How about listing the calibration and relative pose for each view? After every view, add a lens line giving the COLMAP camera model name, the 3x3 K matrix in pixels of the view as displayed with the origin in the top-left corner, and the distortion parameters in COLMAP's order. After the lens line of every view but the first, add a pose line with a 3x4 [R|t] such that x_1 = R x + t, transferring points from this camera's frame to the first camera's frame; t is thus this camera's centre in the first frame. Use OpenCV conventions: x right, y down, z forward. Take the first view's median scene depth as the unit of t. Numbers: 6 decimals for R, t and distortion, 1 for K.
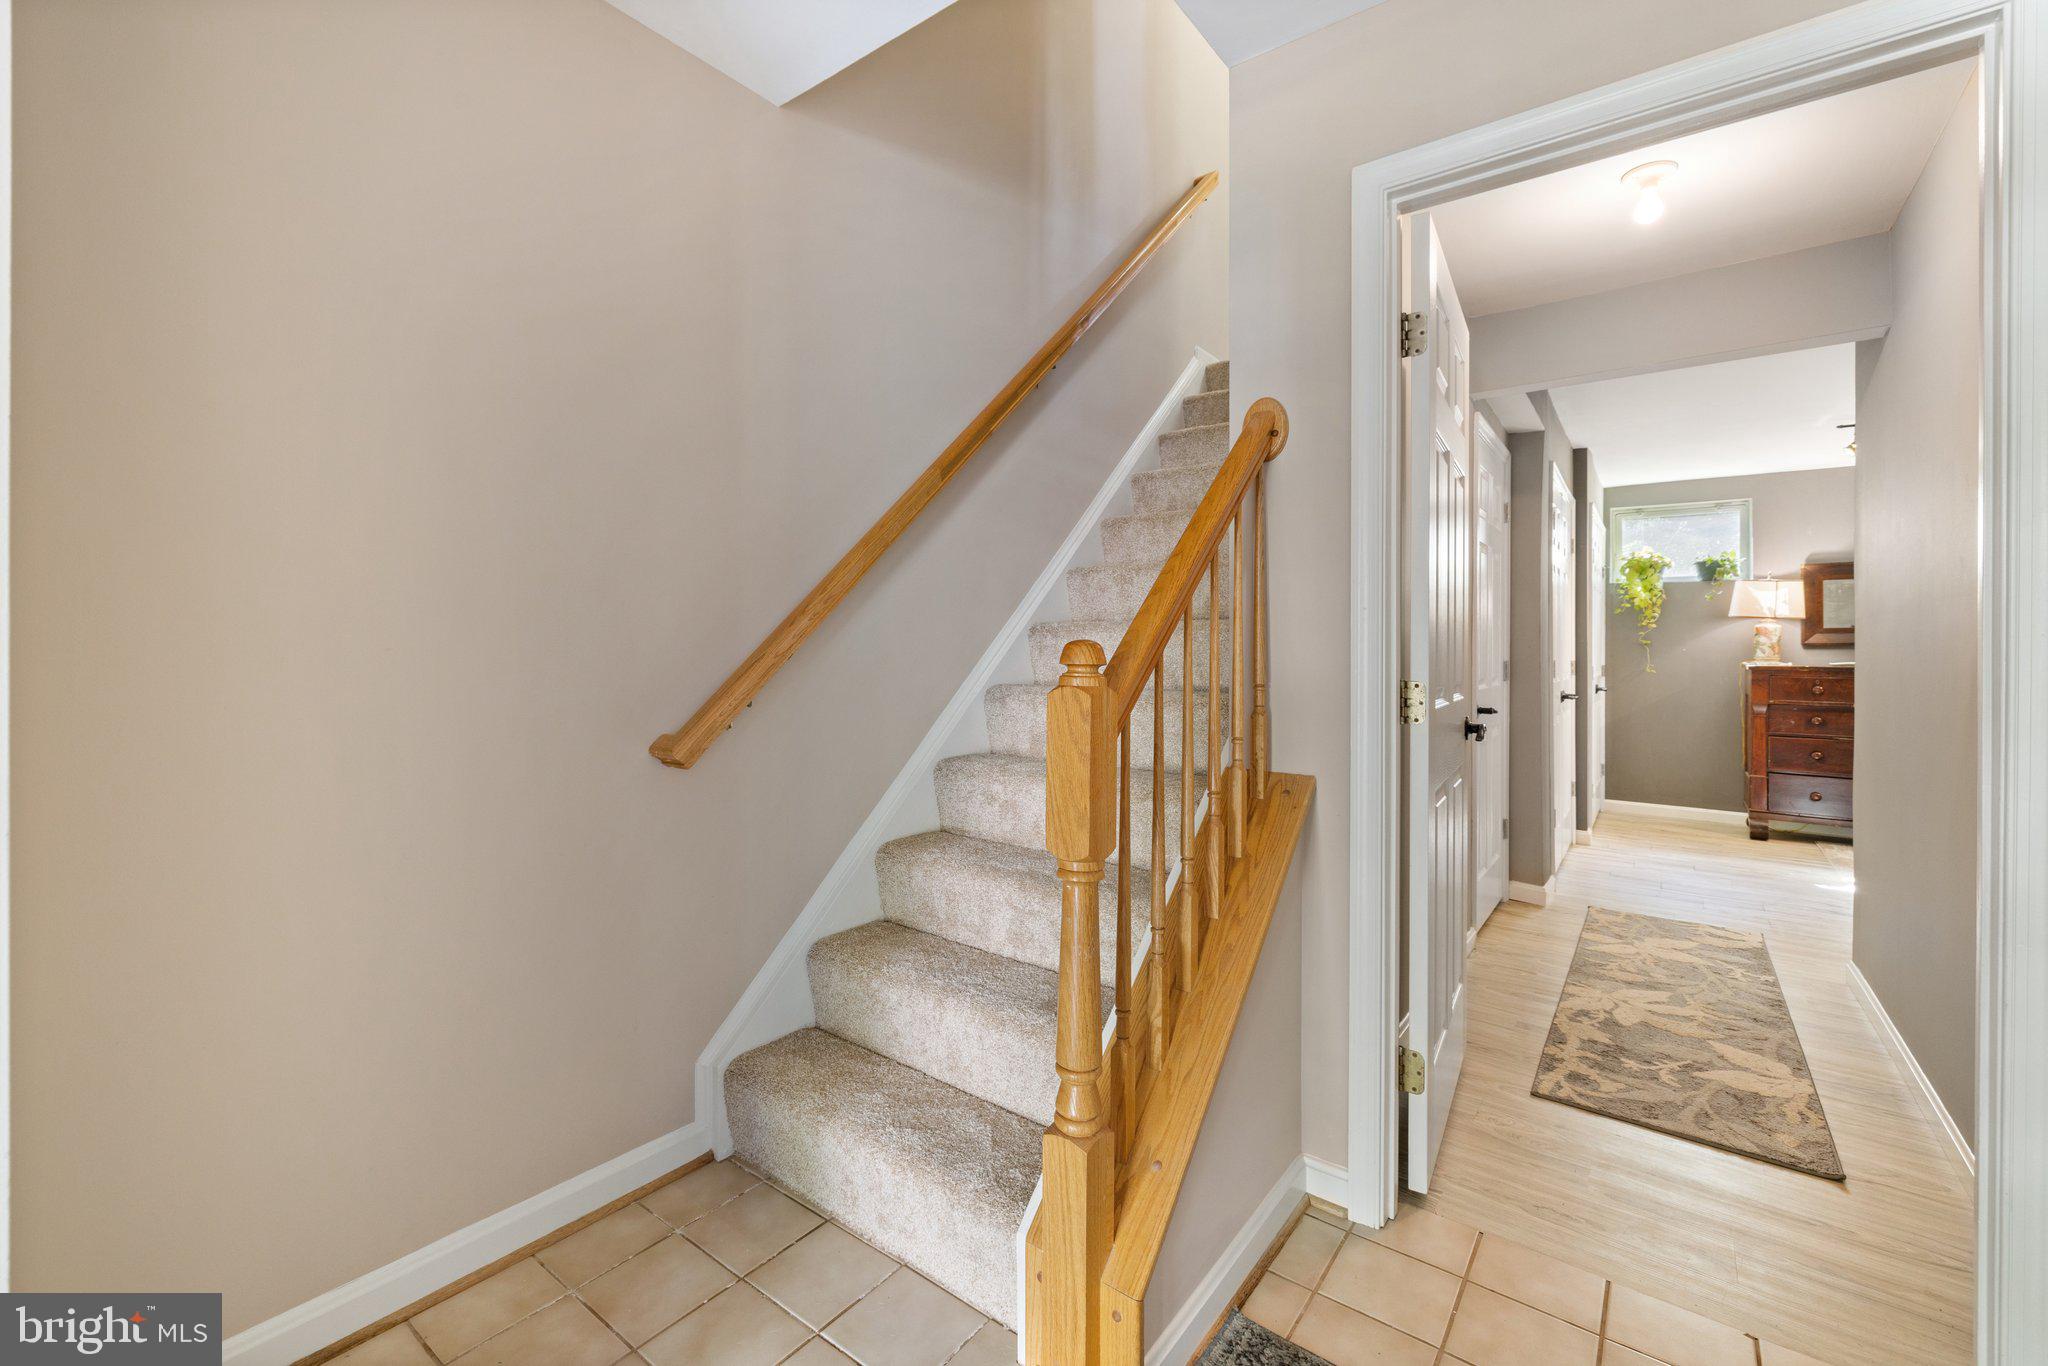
lens RADIAL K [[868.6, 0, 981.4], [0, 868.6, 642.0], [0, 0, 1]] dist [0.001734, 0.000662]
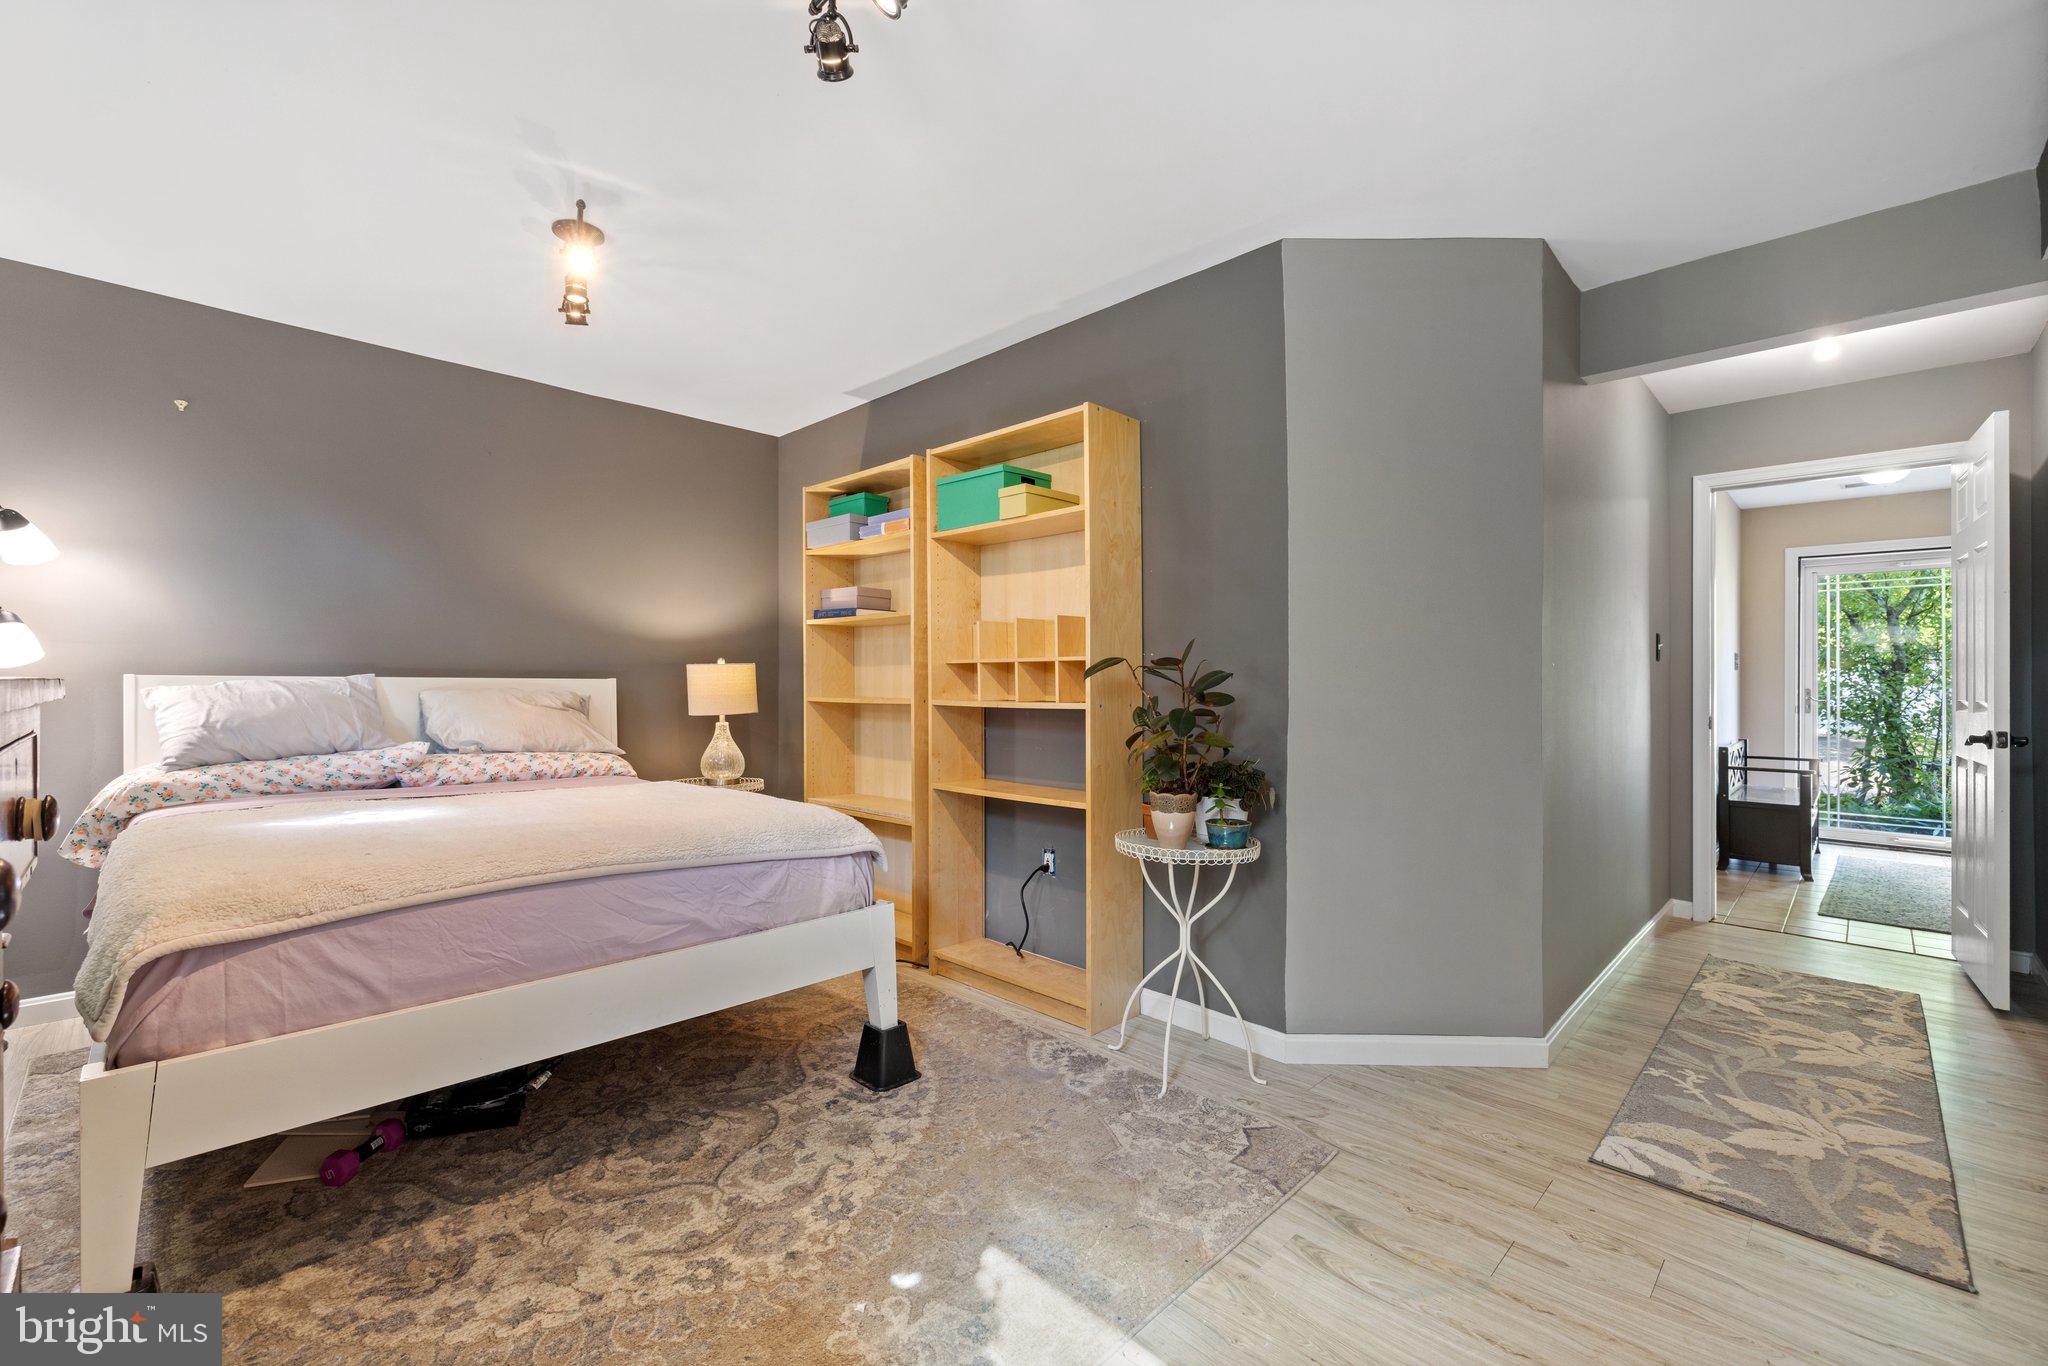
lens RADIAL K [[852.6, 0, 993.4], [0, 852.6, 671.3], [0, 0, 1]] dist [0.002251, 0.000710]
pose [[-0.991968, -0.023333, 0.124317, 1.230347], [-0.026415, 0.999382, -0.023195, 0.045723], [-0.123699, -0.026293, -0.991971, 1.618579]]
